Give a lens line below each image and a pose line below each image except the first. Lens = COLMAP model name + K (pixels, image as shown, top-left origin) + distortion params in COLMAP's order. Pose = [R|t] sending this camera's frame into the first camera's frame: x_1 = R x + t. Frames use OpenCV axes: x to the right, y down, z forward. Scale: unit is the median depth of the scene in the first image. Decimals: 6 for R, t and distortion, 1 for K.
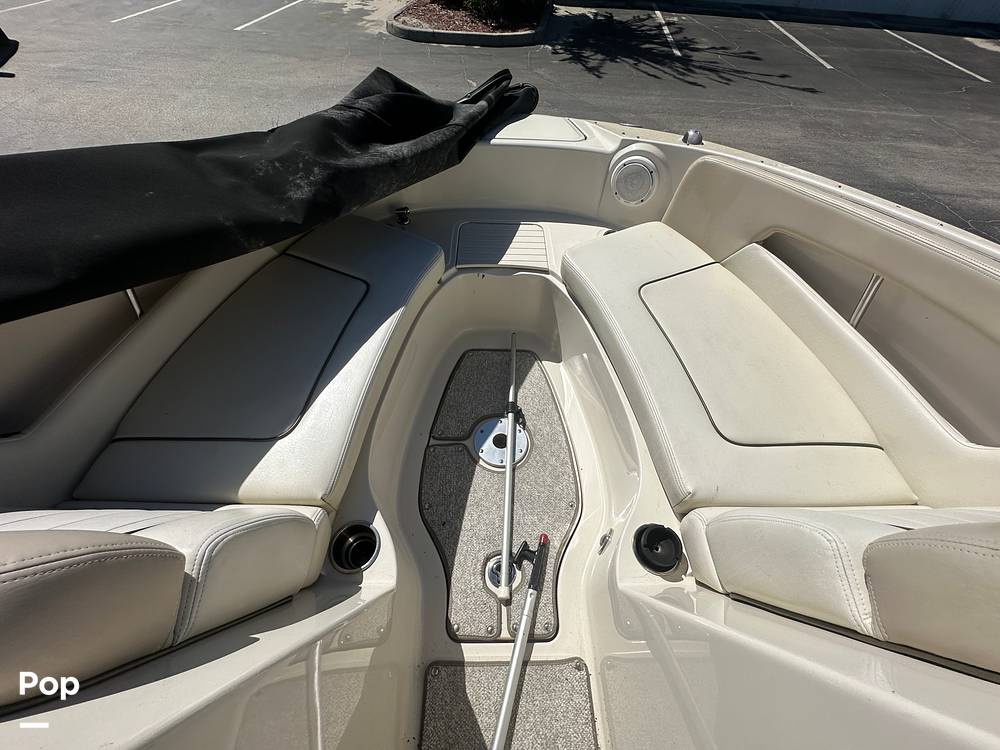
lens RADIAL K [[400.5, 0, 499.2], [0, 400.5, 375.5], [0, 0, 1]] dist [-0.005254, 0.000840]
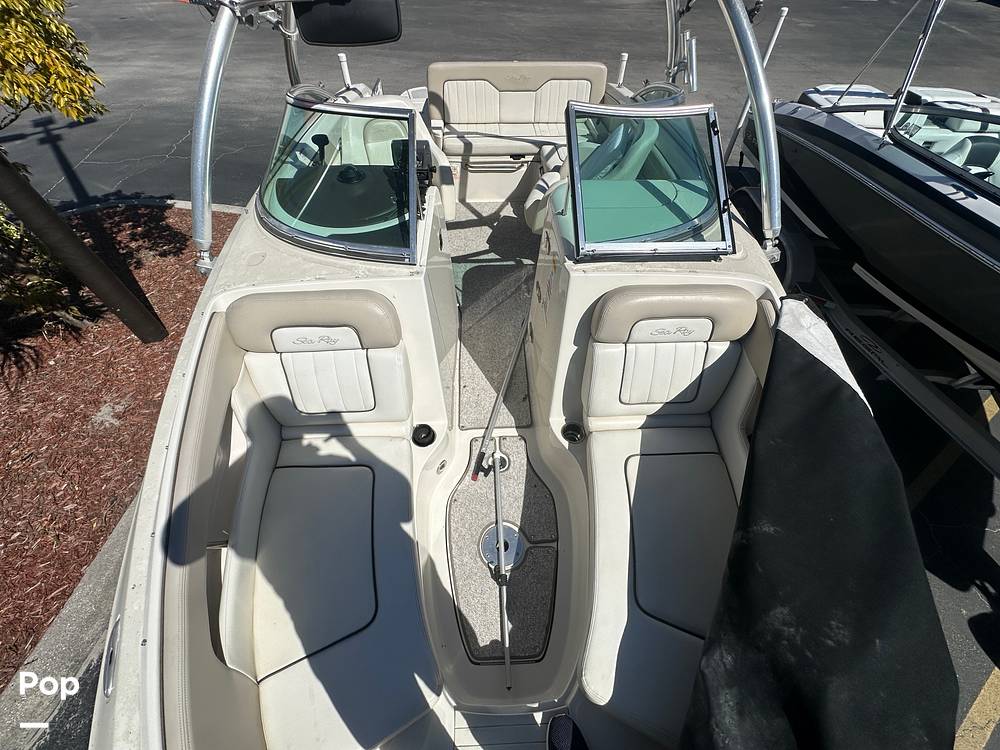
lens RADIAL K [[400.5, 0, 499.2], [0, 400.5, 375.5], [0, 0, 1]] dist [-0.005254, 0.000840]
pose [[-0.998901, -0.001977, -0.046822, 0.064106], [-0.045071, -0.233186, 0.971387, -0.811210], [-0.012838, 0.972430, 0.232841, 0.131111]]
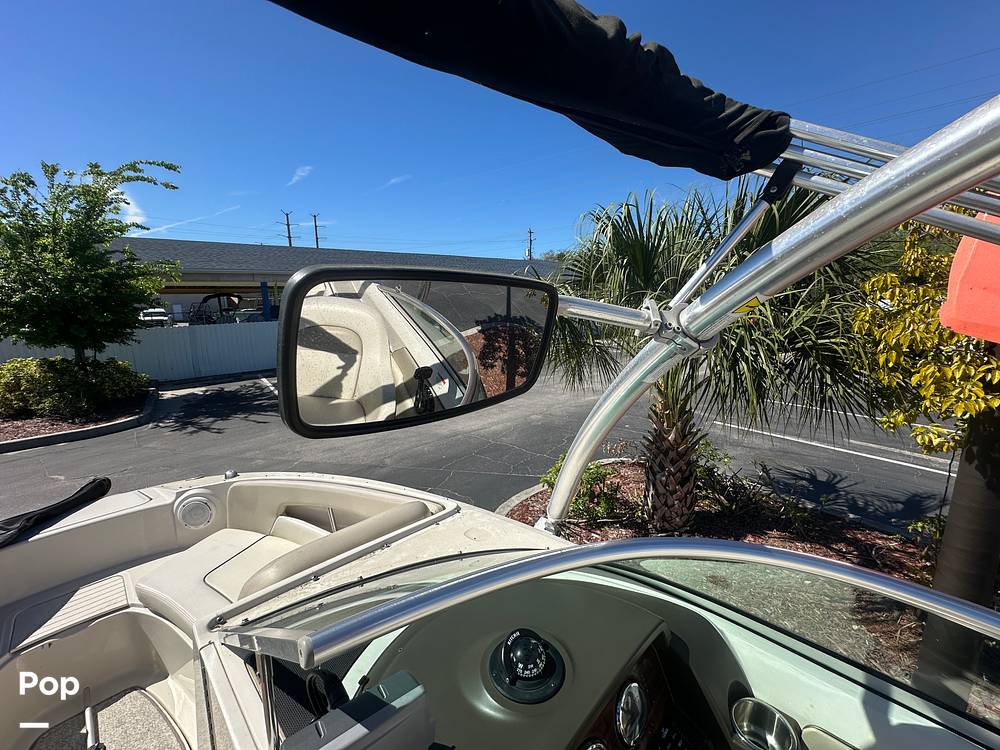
lens RADIAL K [[400.5, 0, 499.2], [0, 400.5, 375.5], [0, 0, 1]] dist [-0.005254, 0.000840]
pose [[0.693519, -0.182985, 0.696813, 0.171232], [0.590375, 0.698680, -0.404109, 0.364984], [-0.412903, 0.691637, 0.592578, -0.596422]]
